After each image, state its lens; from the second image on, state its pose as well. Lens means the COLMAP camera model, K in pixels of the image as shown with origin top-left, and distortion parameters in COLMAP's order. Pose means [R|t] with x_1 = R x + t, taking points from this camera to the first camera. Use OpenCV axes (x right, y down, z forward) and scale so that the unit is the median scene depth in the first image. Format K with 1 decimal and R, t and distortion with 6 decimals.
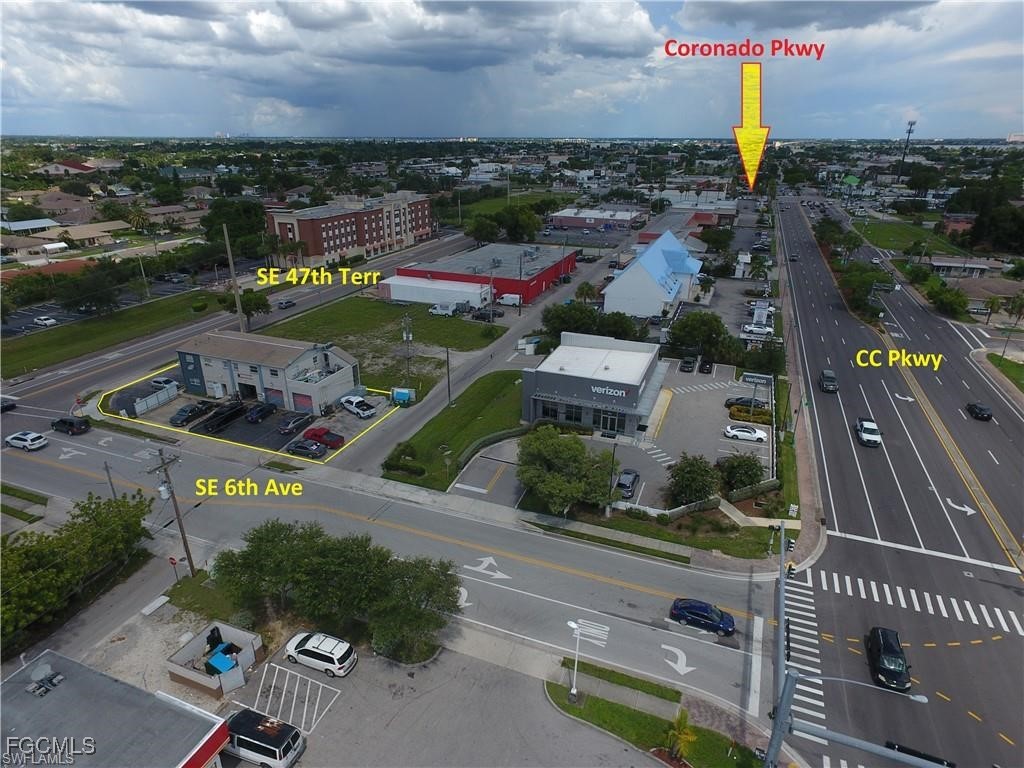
lens RADIAL K [[590.7, 0, 507.1], [0, 590.7, 385.5], [0, 0, 1]] dist [-0.003876, -0.001345]
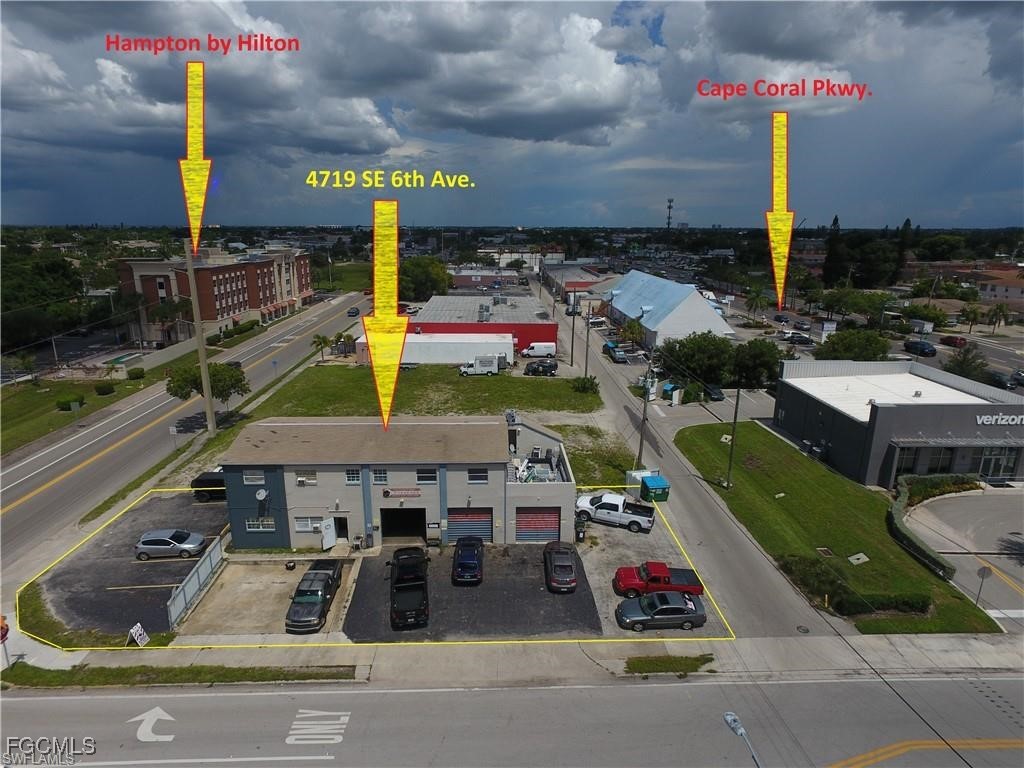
lens RADIAL K [[590.7, 0, 507.1], [0, 590.7, 385.5], [0, 0, 1]] dist [-0.003876, -0.001345]
pose [[0.919499, -0.101248, 0.379829, -0.520898], [0.151497, 0.982892, -0.104745, -0.037329], [-0.362725, 0.153856, 0.919108, 0.480047]]
